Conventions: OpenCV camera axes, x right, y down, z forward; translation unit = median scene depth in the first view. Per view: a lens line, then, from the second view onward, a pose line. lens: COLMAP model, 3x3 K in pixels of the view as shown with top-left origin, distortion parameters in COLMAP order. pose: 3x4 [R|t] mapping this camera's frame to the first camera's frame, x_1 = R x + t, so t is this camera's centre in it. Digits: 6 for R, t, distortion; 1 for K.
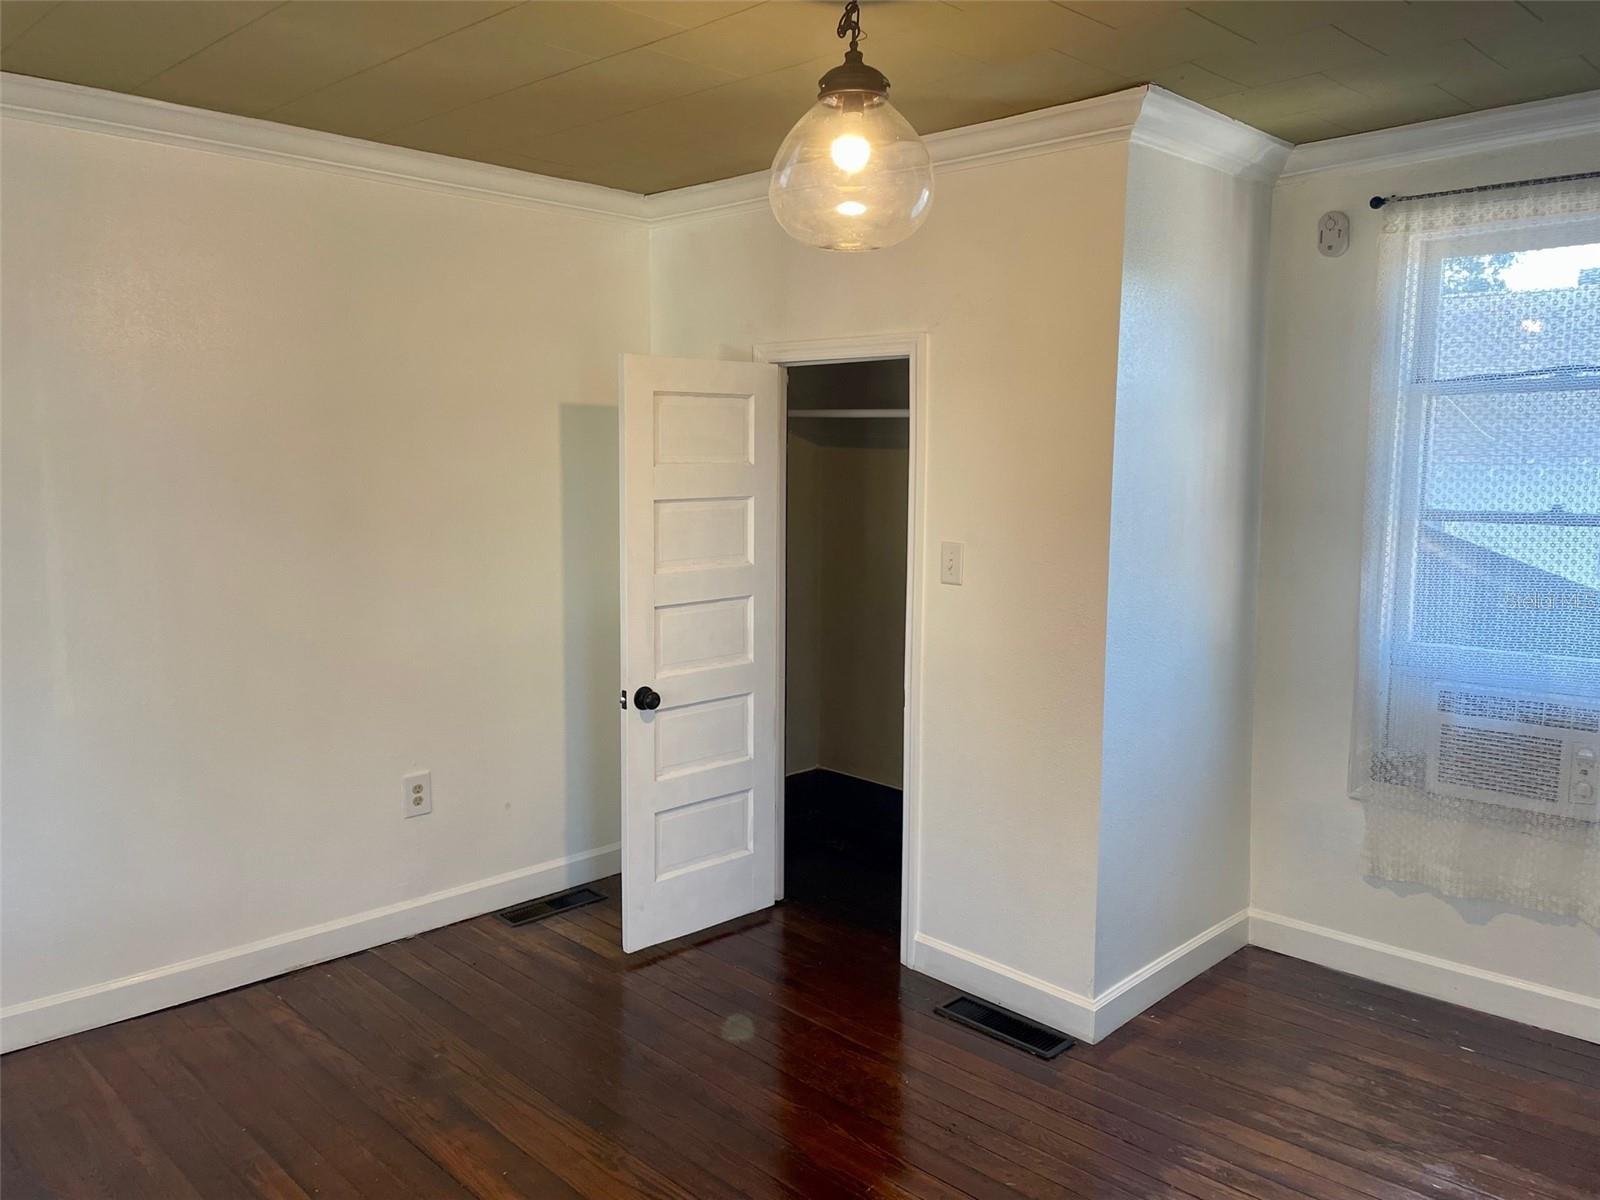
lens RADIAL K [[1210.8, 0, 791.8], [0, 1210.8, 586.8], [0, 0, 1]] dist [0.094787, -0.122956]
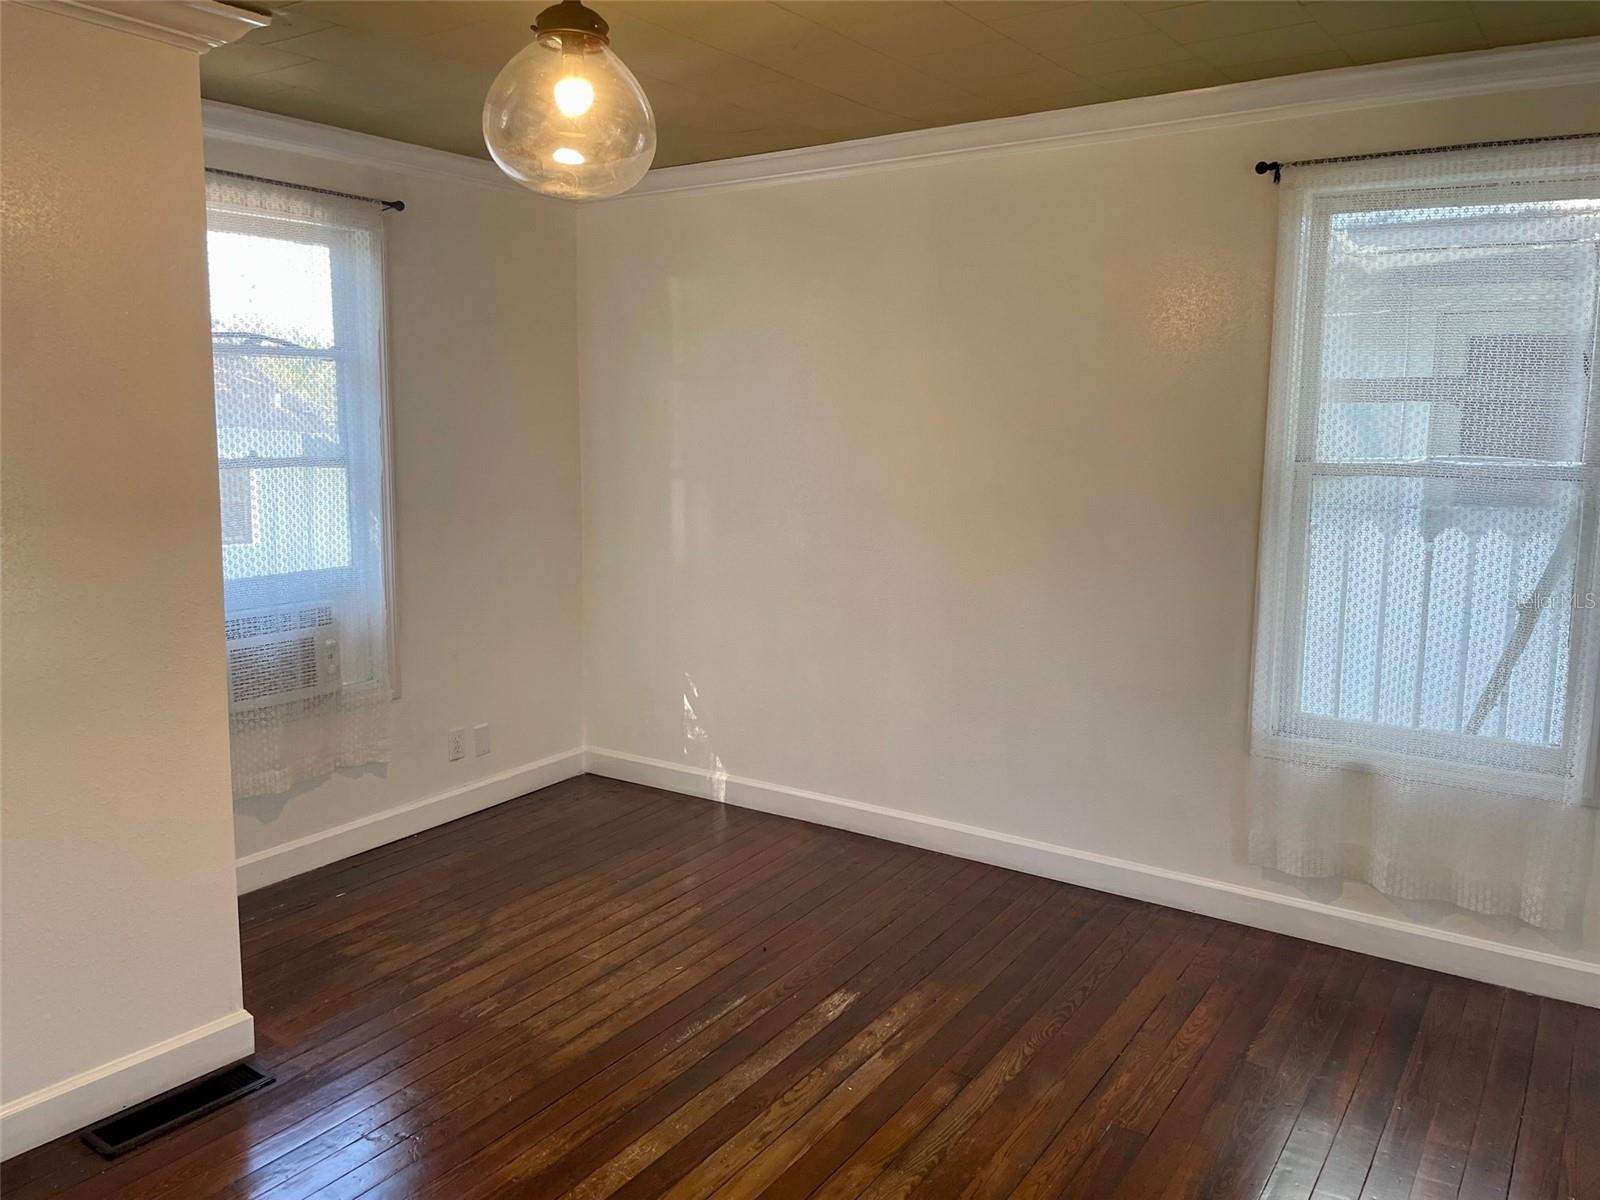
lens RADIAL K [[1210.8, 0, 802.4], [0, 1210.8, 591.0], [0, 0, 1]] dist [0.094787, -0.122956]
pose [[-0.195658, -0.139991, 0.970629, -0.678214], [0.098258, 0.981980, 0.161435, -0.074469], [-0.975737, 0.126958, -0.178377, 0.715608]]
